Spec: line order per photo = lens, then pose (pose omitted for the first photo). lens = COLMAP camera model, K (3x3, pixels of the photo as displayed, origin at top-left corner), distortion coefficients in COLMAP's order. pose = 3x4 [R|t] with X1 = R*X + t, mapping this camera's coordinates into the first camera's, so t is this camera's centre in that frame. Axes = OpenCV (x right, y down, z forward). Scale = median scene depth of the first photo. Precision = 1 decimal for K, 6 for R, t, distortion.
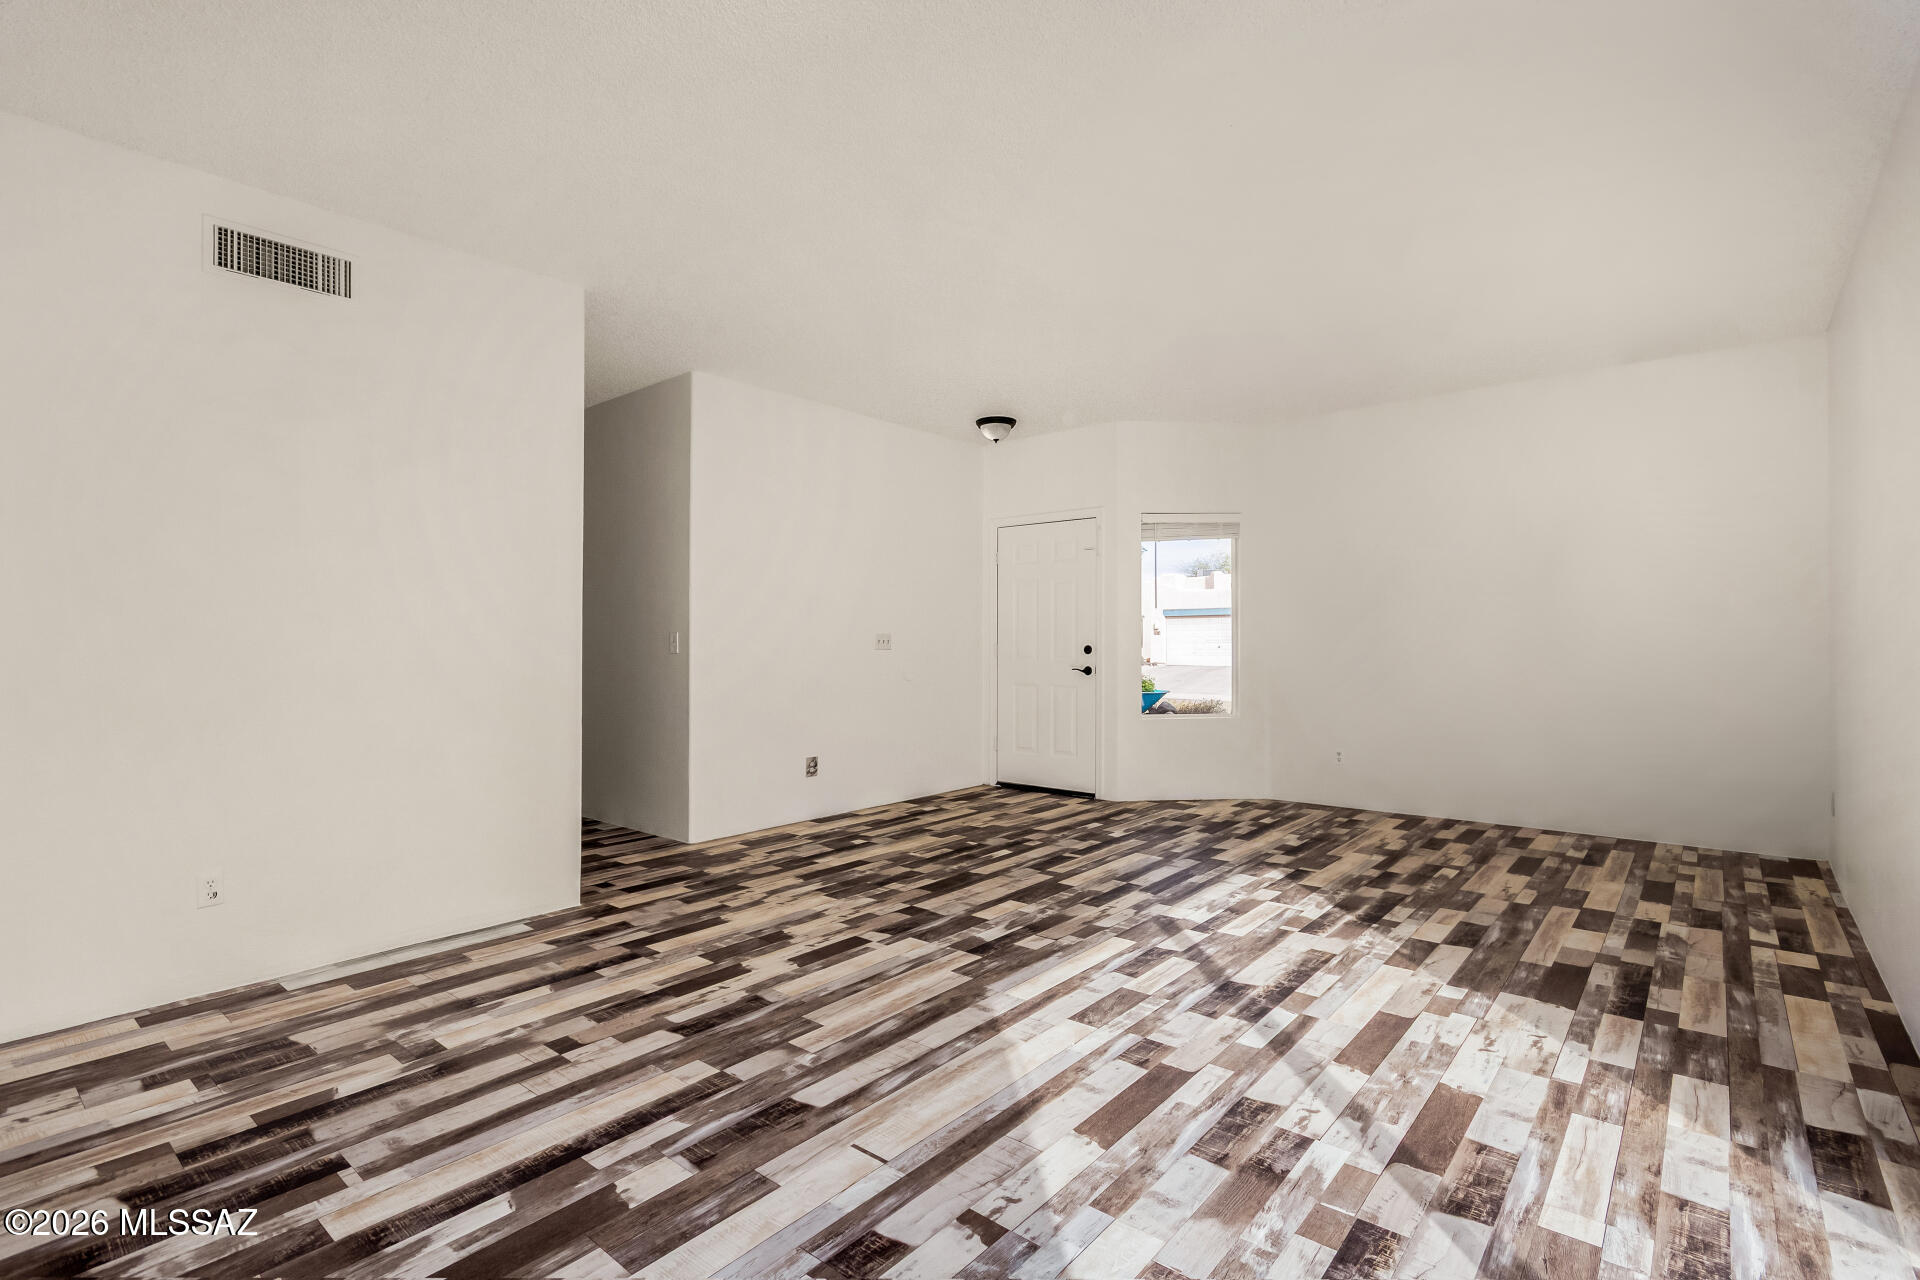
lens RADIAL K [[882.0, 0, 955.8], [0, 882.0, 655.3], [0, 0, 1]] dist [0.006959, -0.000348]
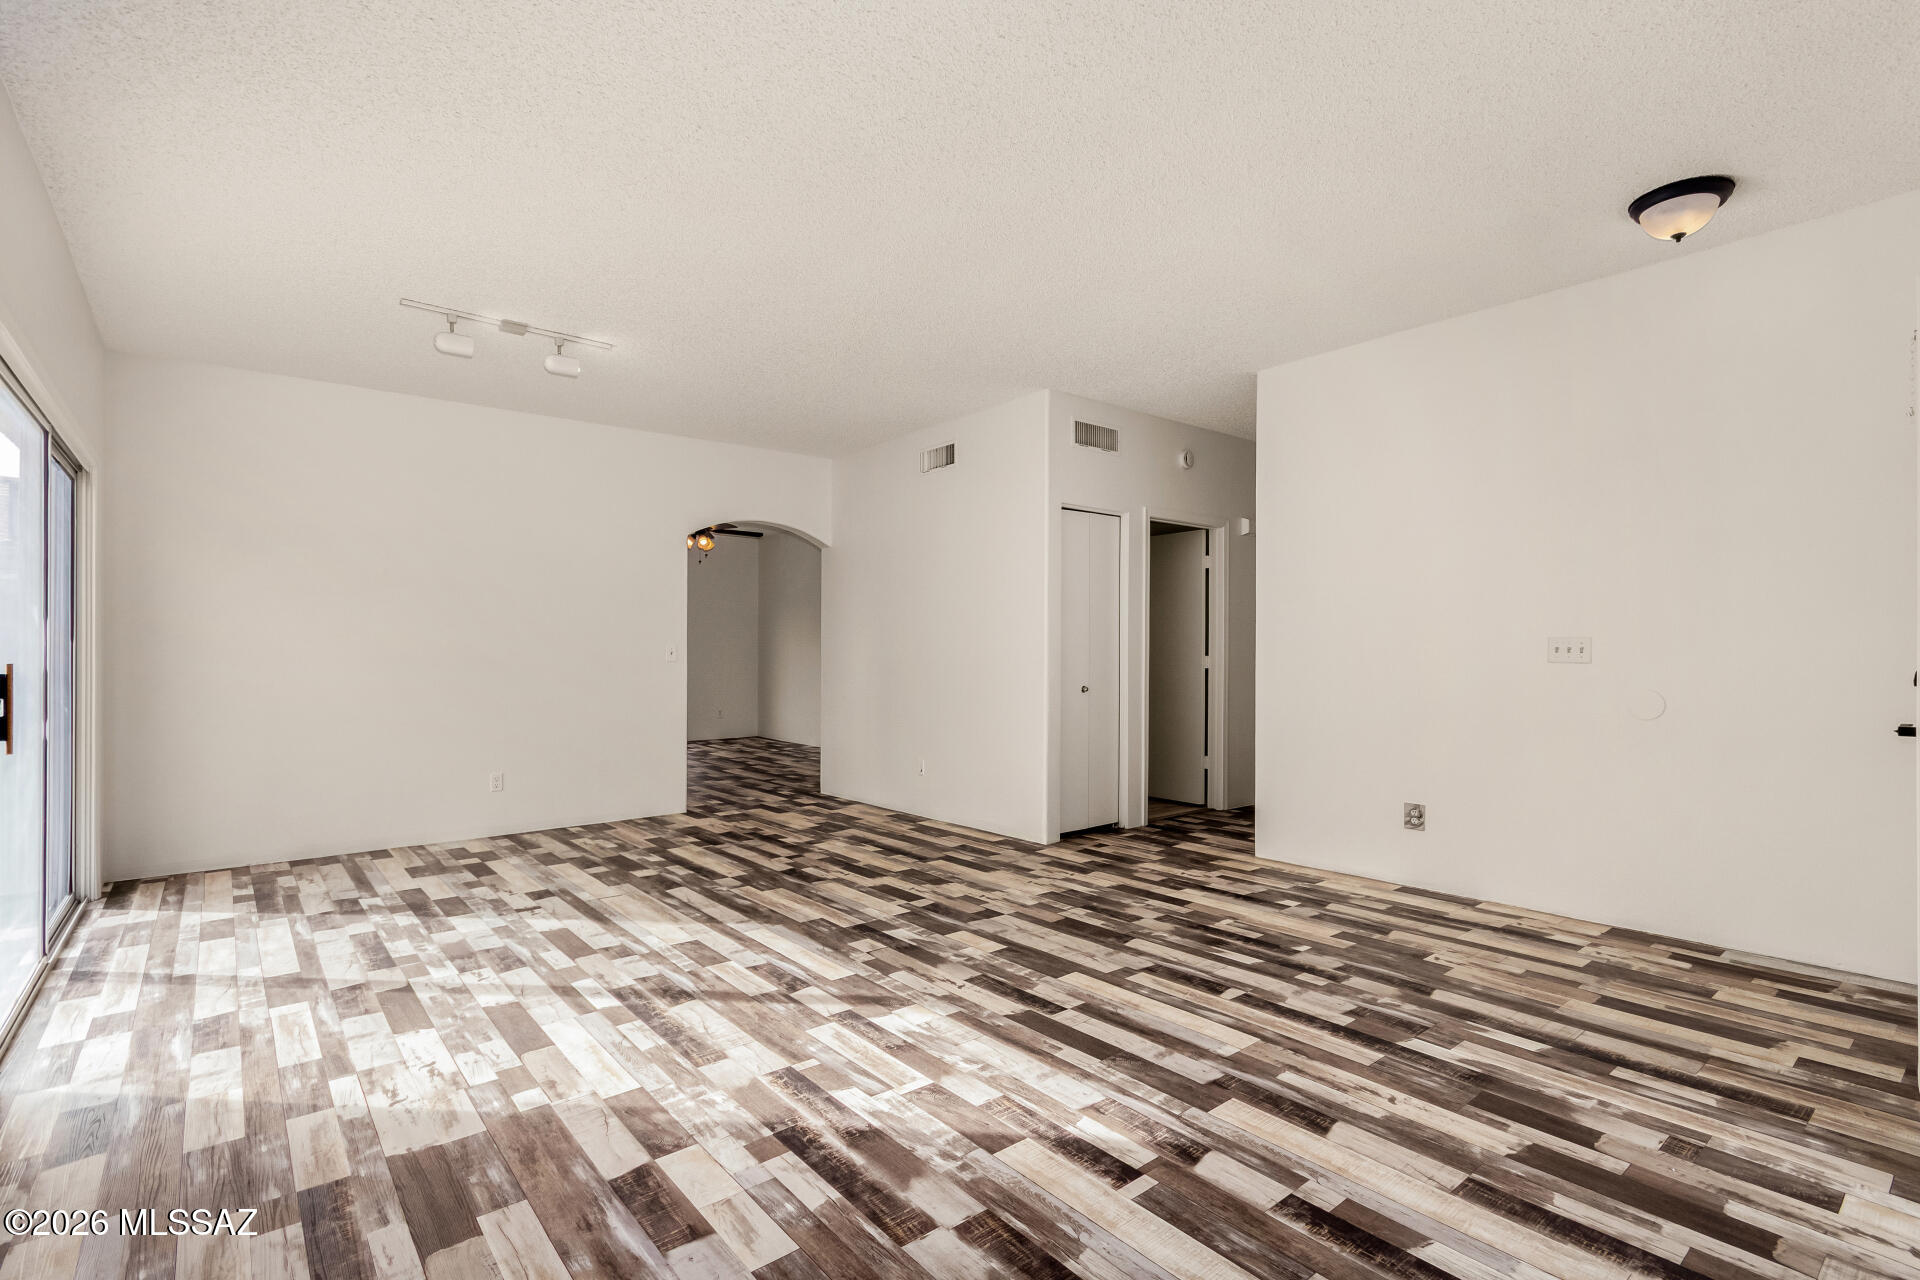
lens RADIAL K [[882.0, 0, 959.8], [0, 882.0, 626.8], [0, 0, 1]] dist [0.006959, -0.000348]
pose [[-0.162067, -0.021592, -0.986544, 1.221864], [-0.010368, 0.999743, -0.020178, -0.026426], [0.986725, 0.006958, -0.162249, 1.427465]]
